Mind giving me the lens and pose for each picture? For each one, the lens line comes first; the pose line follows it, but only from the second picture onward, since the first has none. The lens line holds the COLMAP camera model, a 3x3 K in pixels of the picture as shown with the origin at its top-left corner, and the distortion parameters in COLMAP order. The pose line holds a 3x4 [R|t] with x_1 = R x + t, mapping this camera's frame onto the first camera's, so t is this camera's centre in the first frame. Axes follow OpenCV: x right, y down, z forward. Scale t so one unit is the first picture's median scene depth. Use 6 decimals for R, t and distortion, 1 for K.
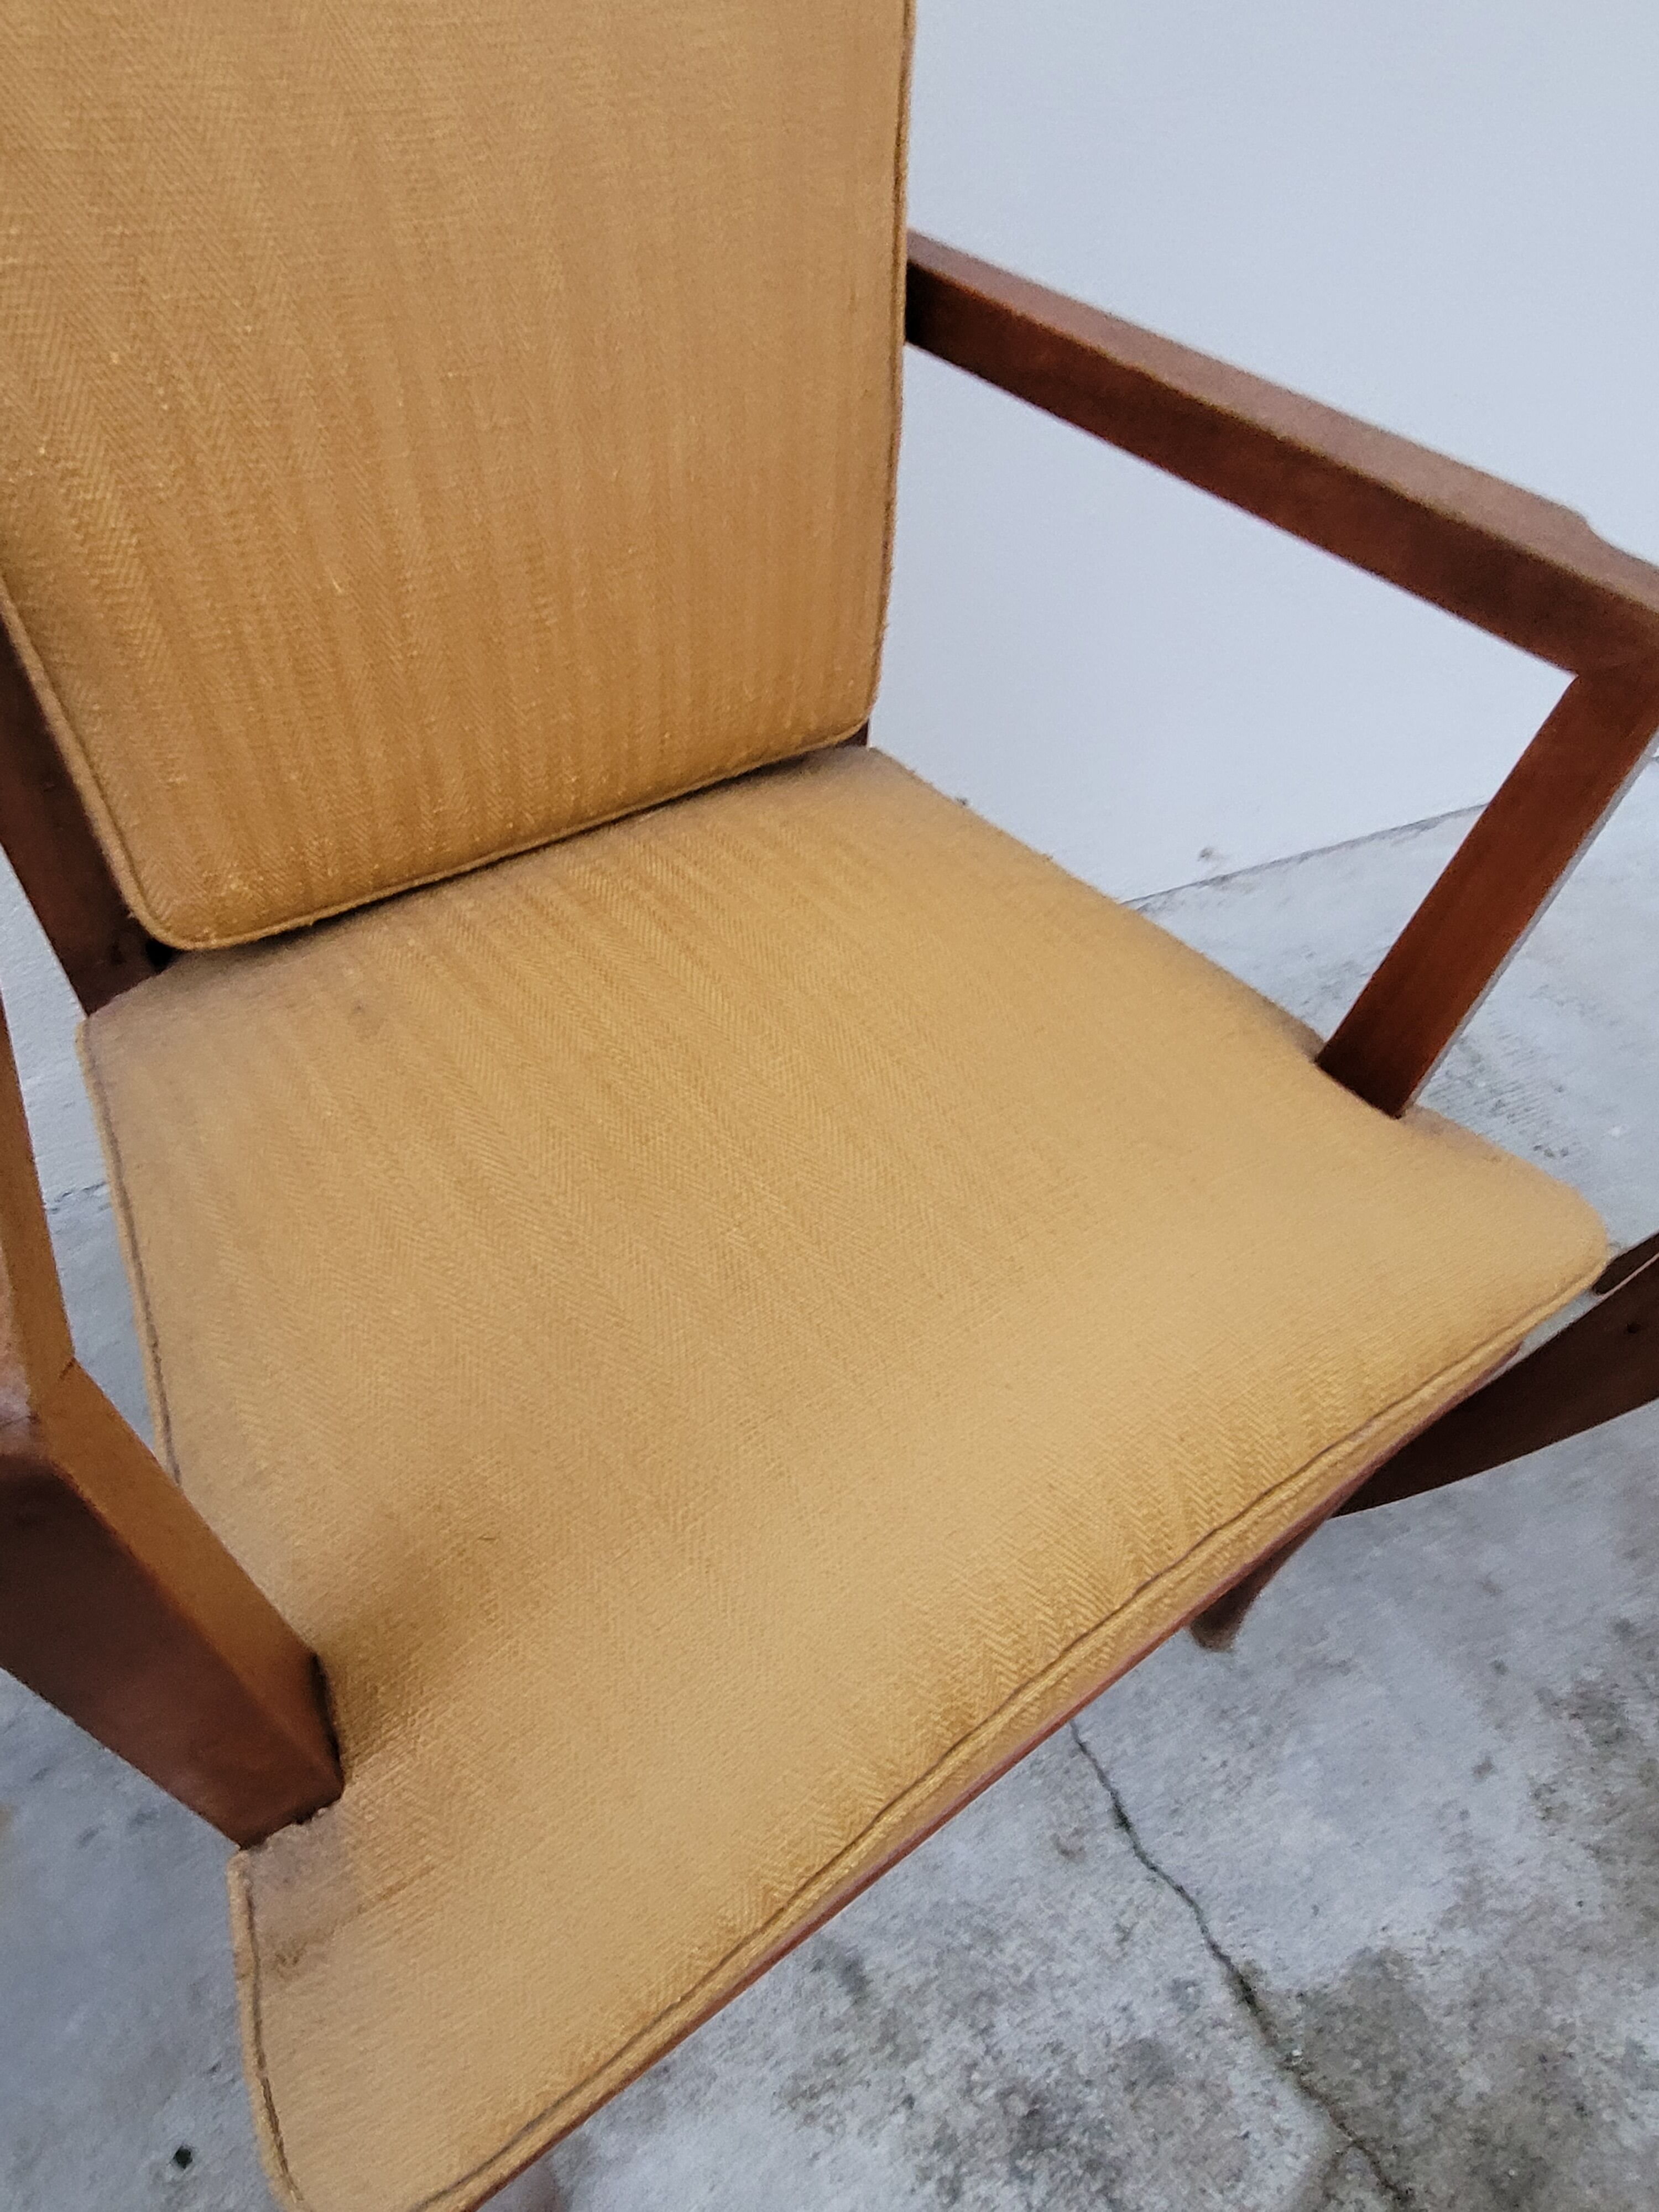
lens RADIAL K [[1241.9, 0, 767.4], [0, 1241.9, 1122.3], [0, 0, 1]] dist [-0.007053, -0.003585]
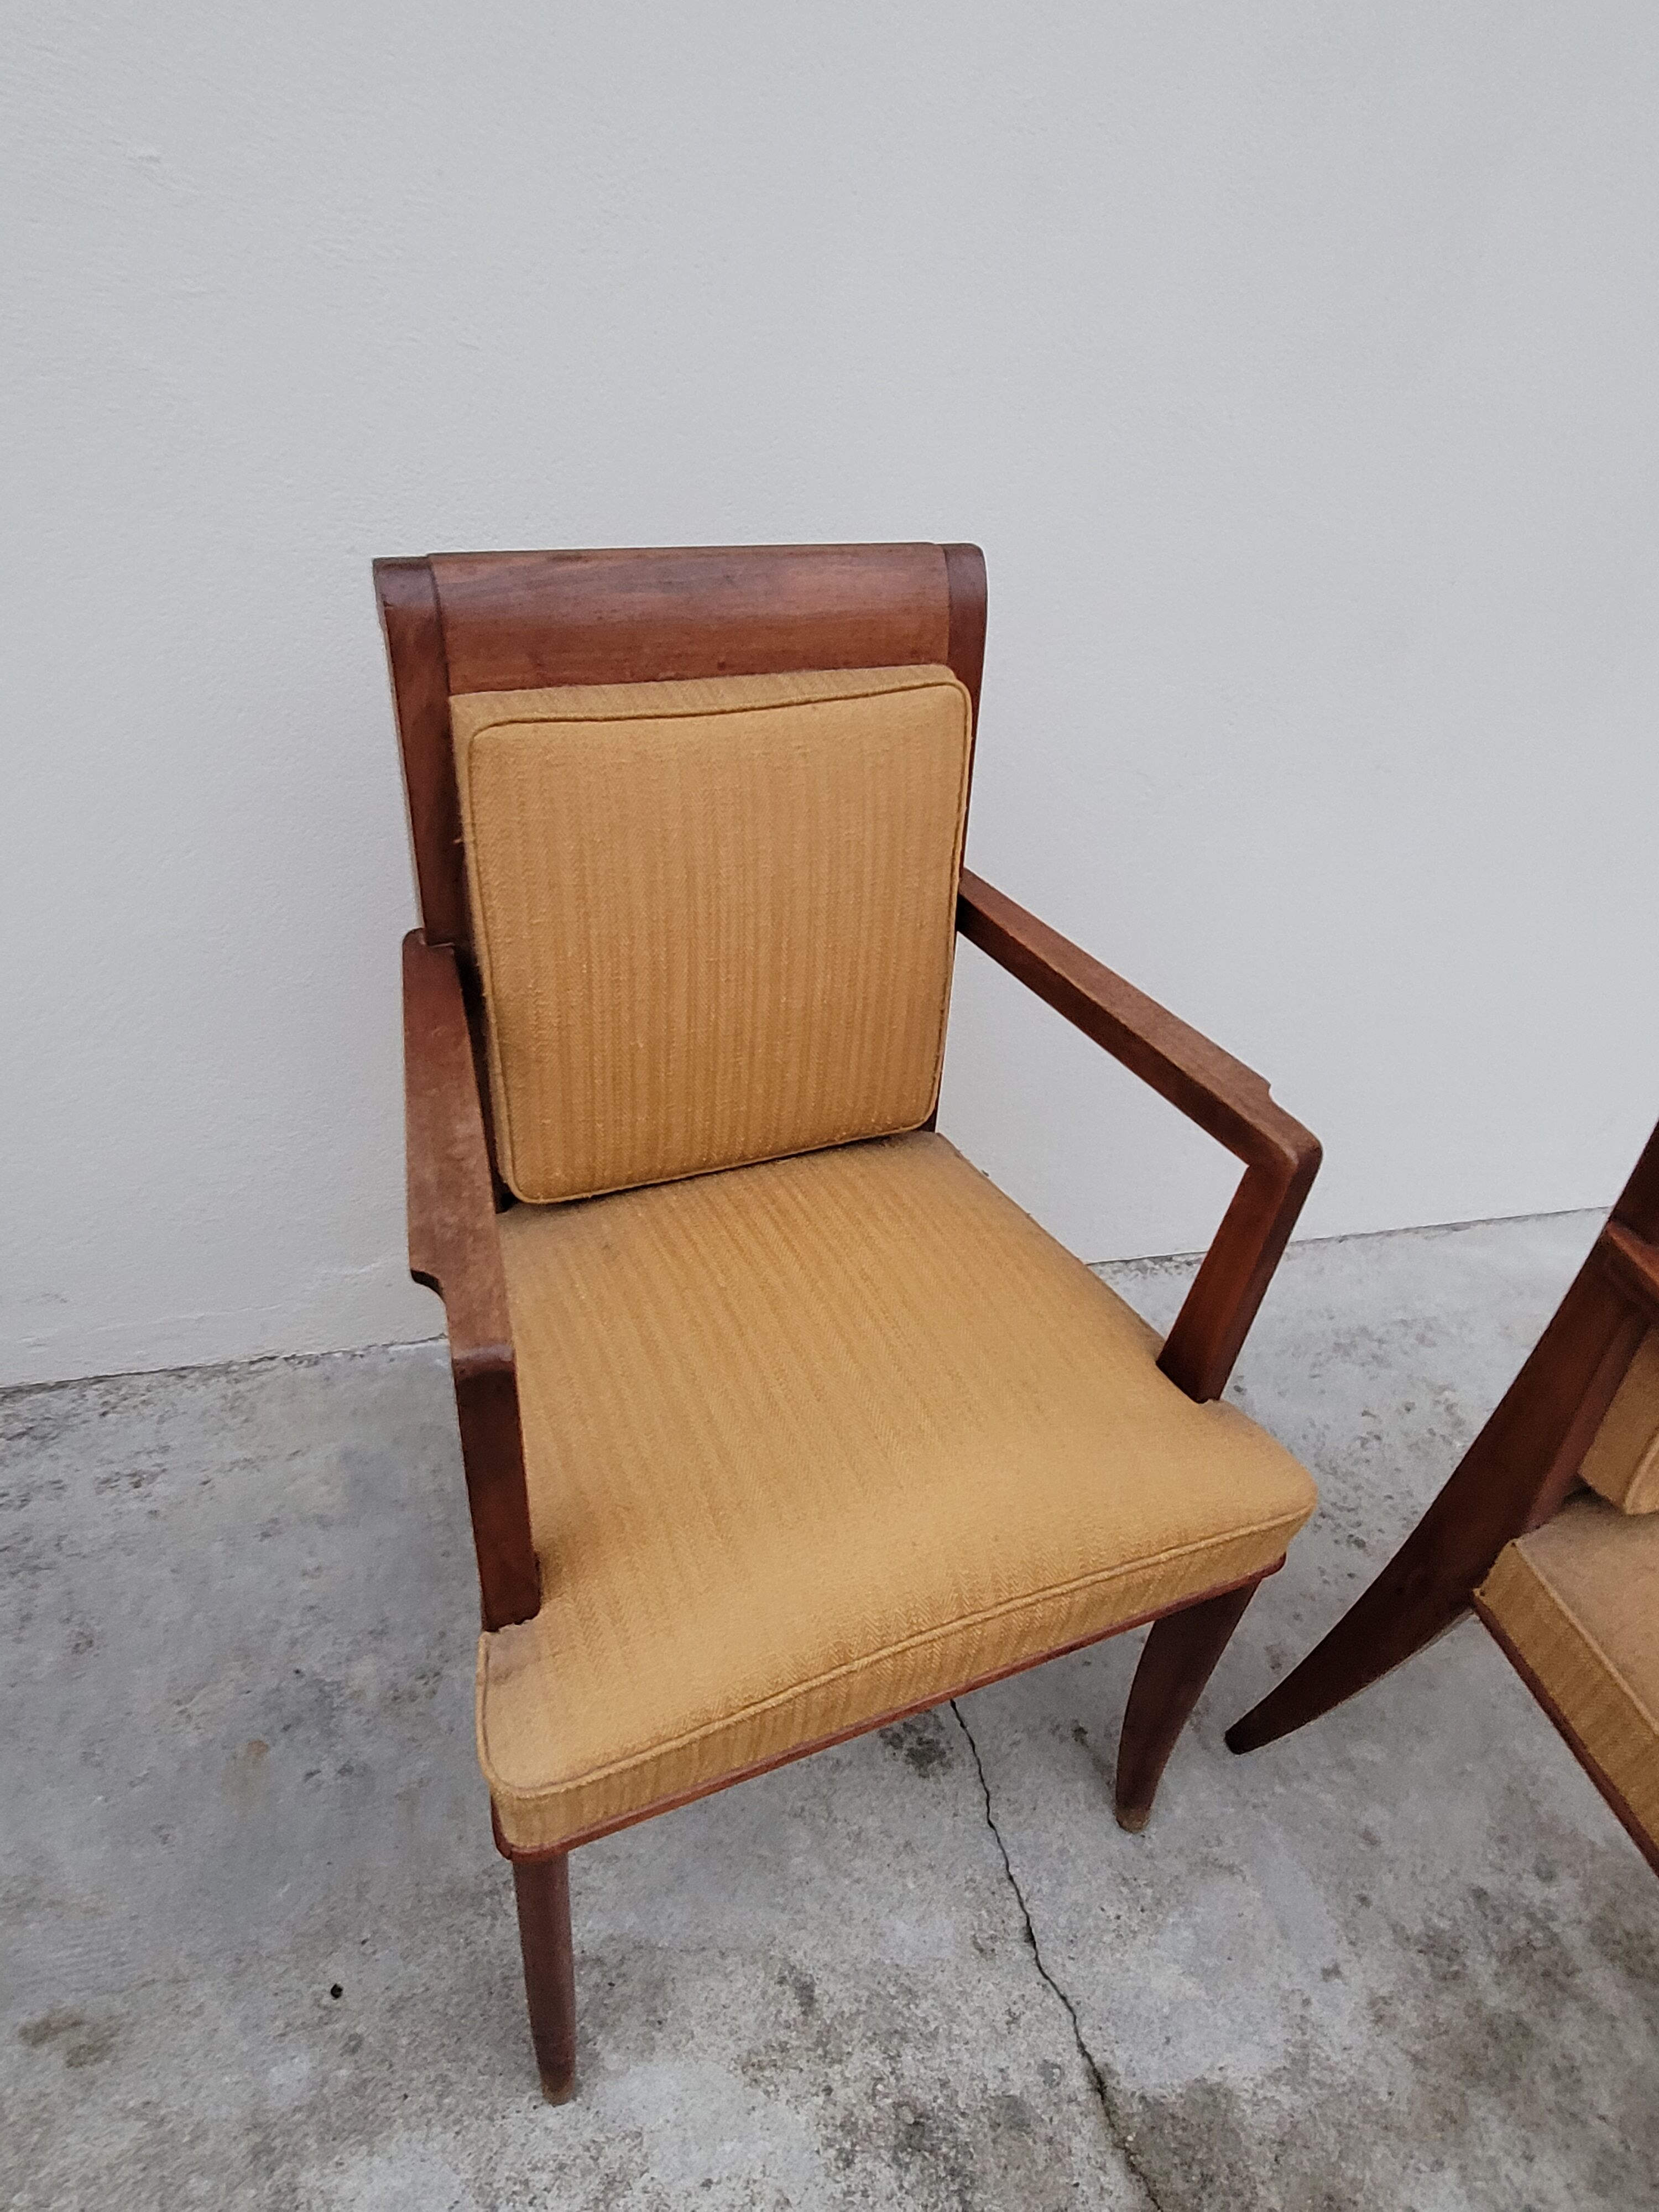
lens RADIAL K [[1281.8, 0, 785.5], [0, 1281.8, 1122.3], [0, 0, 1]] dist [0.008927, -0.009156]
pose [[0.979792, 0.129863, -0.152126, 0.141965], [-0.160935, 0.963473, -0.214054, 0.069576], [0.118772, 0.234211, 0.964903, -0.614364]]
